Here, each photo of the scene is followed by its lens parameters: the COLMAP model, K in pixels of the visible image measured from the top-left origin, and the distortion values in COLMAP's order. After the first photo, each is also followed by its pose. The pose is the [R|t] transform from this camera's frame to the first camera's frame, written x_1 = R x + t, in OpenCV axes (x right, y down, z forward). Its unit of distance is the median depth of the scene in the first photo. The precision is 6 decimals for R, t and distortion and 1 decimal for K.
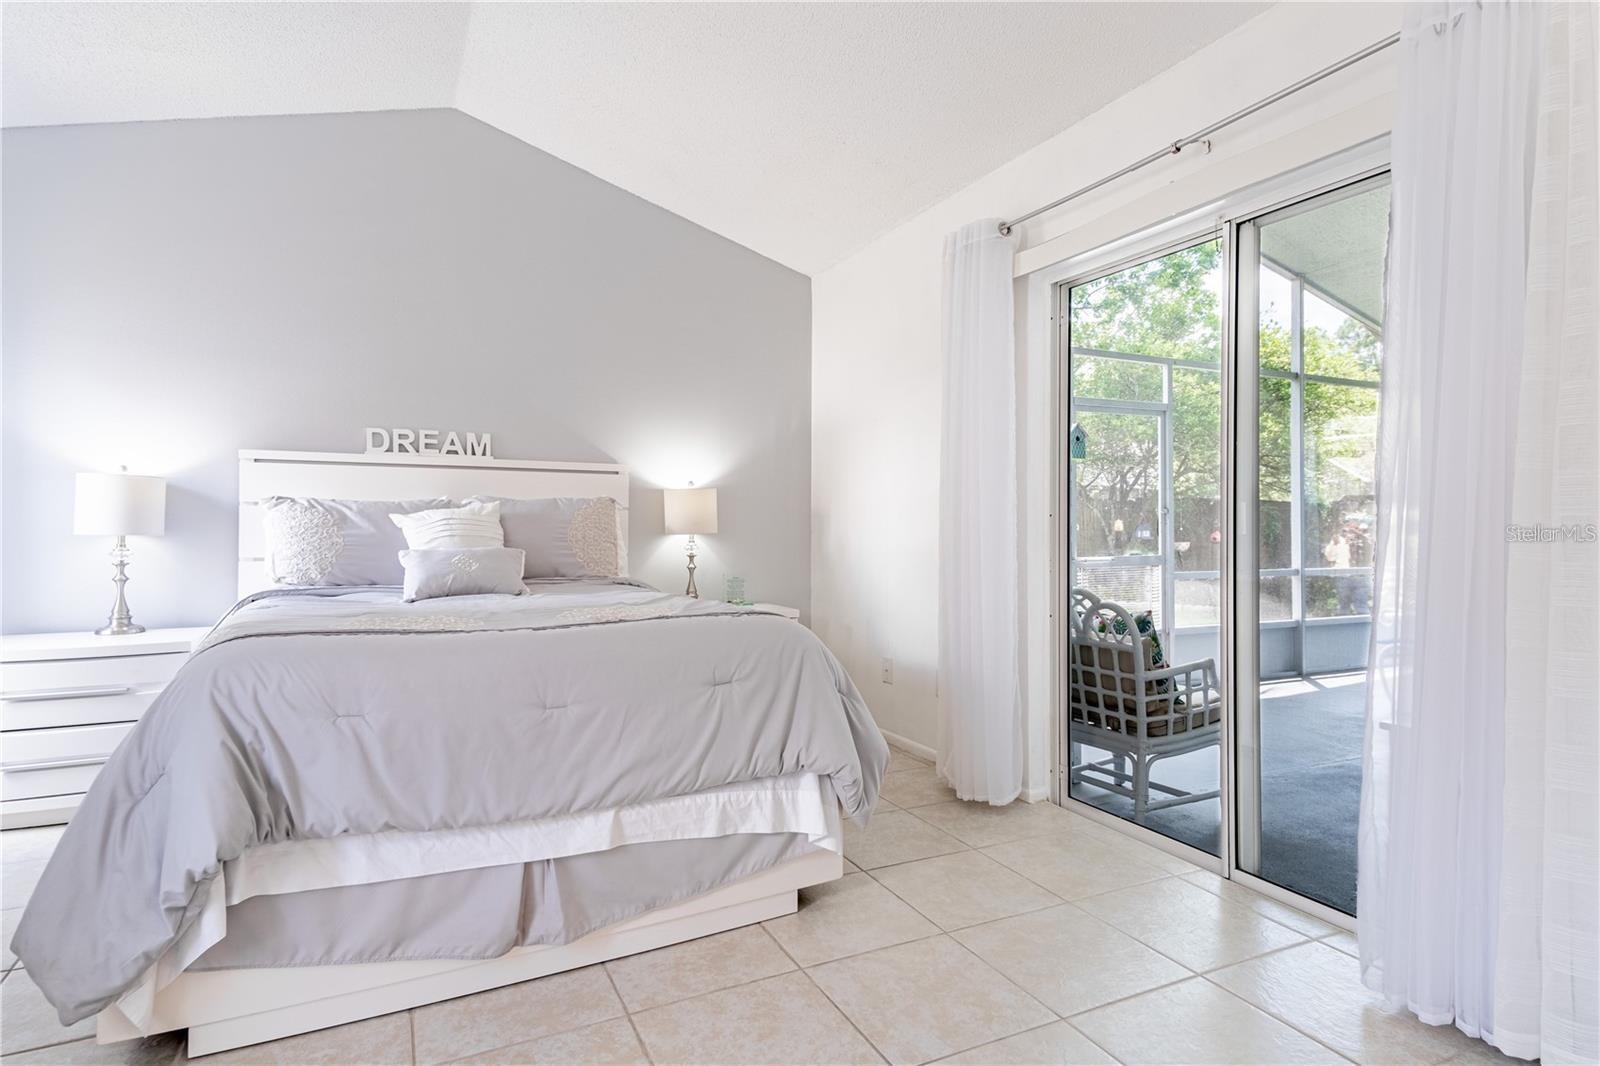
lens RADIAL K [[856.6, 0, 802.5], [0, 856.6, 524.3], [0, 0, 1]] dist [0.022623, -0.000666]
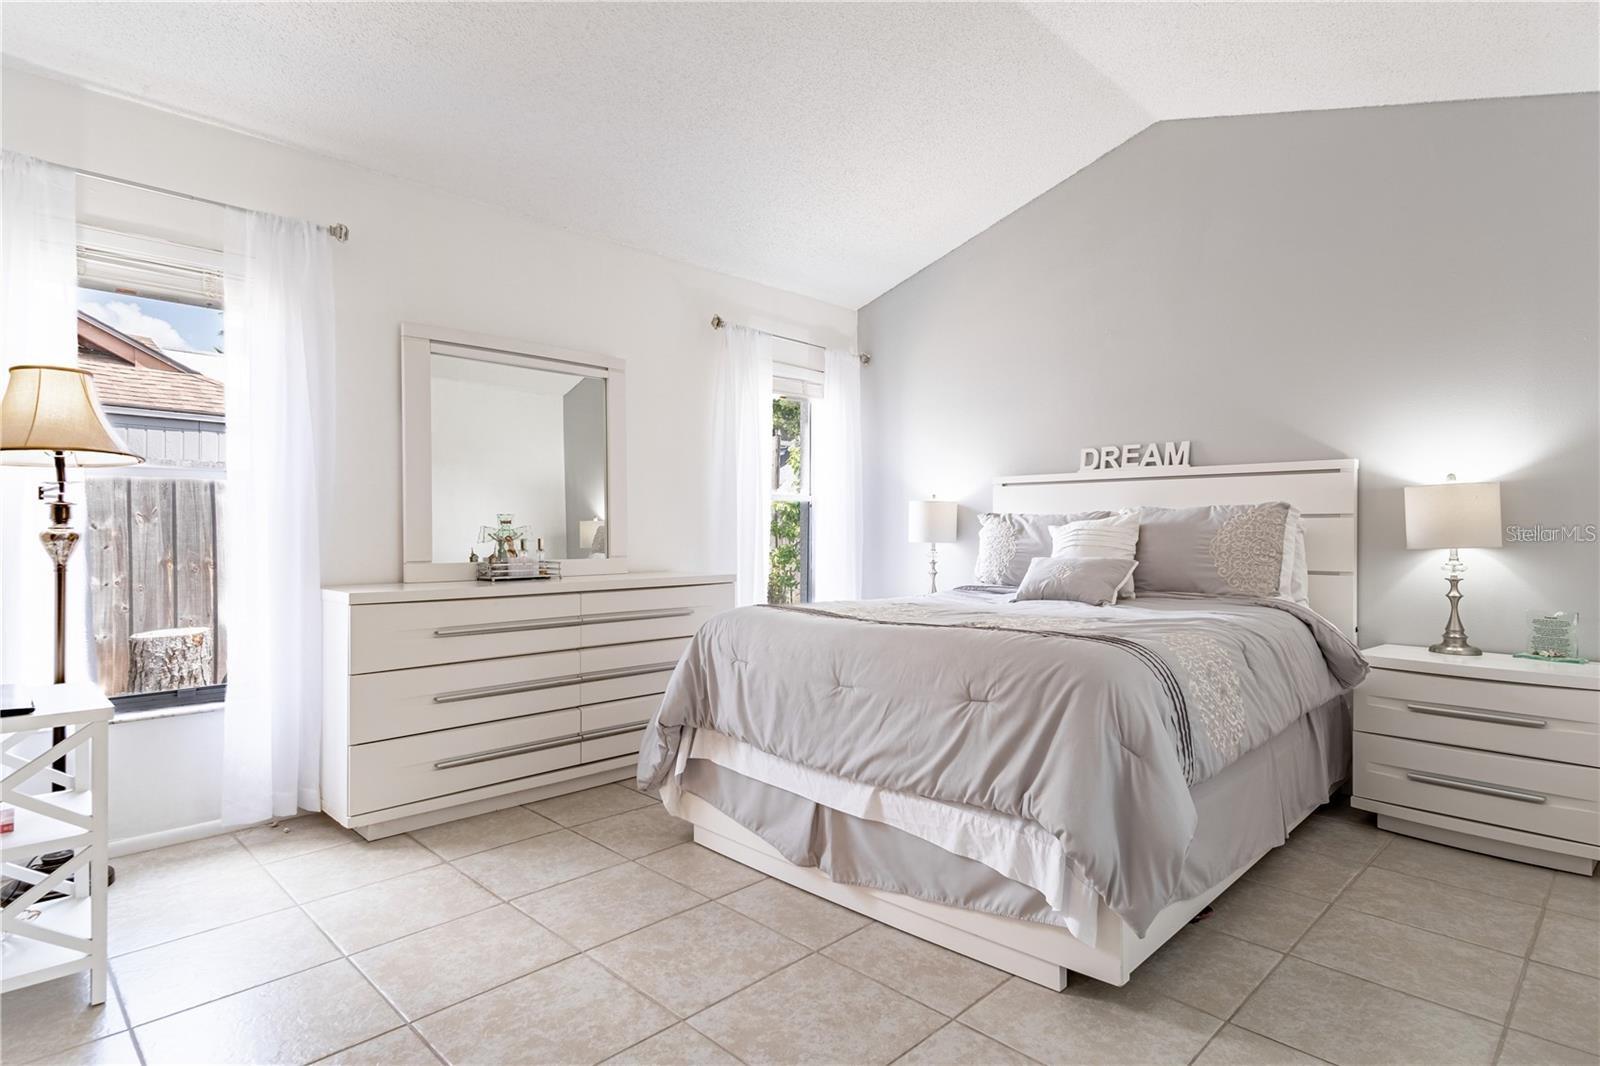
lens RADIAL K [[856.6, 0, 799.1], [0, 856.6, 537.5], [0, 0, 1]] dist [0.022623, -0.000666]
pose [[0.301085, 0.001230, -0.953596, 0.731649], [-0.001239, 0.999999, 0.000899, 0.004164], [0.953596, 0.000911, 0.301087, 0.506662]]
